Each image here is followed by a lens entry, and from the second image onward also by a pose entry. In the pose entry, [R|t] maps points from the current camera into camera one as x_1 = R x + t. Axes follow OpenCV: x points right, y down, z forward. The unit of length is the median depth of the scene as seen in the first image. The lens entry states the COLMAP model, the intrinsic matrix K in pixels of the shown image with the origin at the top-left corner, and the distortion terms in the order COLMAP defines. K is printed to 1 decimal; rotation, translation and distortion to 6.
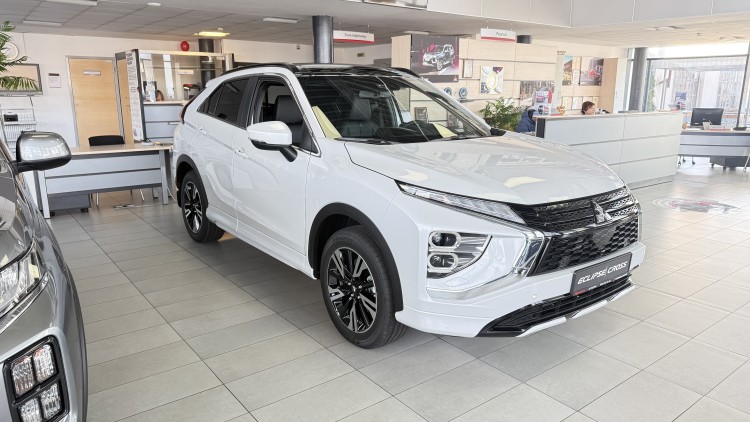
lens RADIAL K [[527.8, 0, 380.0], [0, 527.8, 209.4], [0, 0, 1]] dist [0.030074, -0.025702]
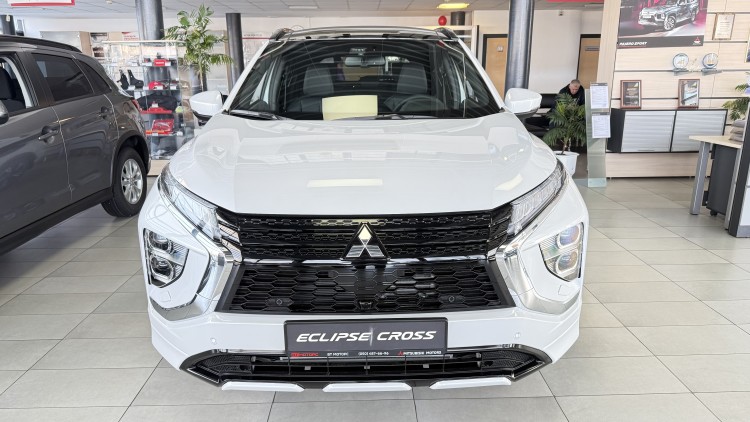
lens RADIAL K [[527.8, 0, 377.4], [0, 527.8, 210.8], [0, 0, 1]] dist [0.030074, -0.025702]
pose [[0.810018, 0.144129, -0.568416, 0.243829], [-0.118109, 0.989559, 0.082605, -0.026334], [0.574387, 0.000224, 0.818584, 0.156526]]
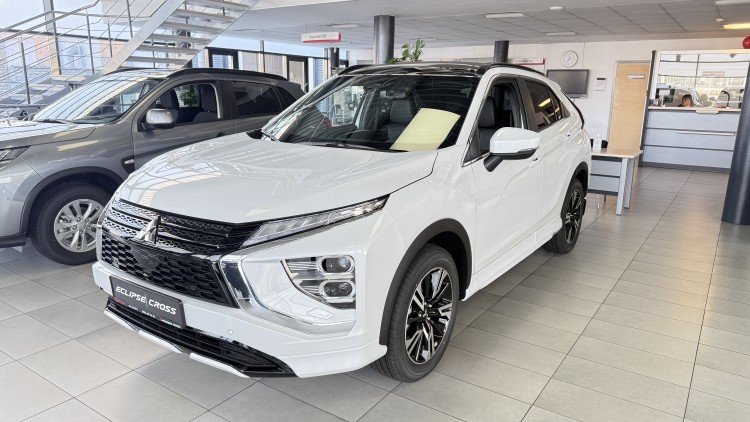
lens RADIAL K [[527.8, 0, 373.0], [0, 527.8, 208.9], [0, 0, 1]] dist [0.030074, -0.025702]
pose [[0.319406, 0.215054, -0.922893, 0.409724], [-0.225793, 0.963129, 0.146285, -0.072497], [0.920325, 0.161659, 0.356187, 0.320684]]
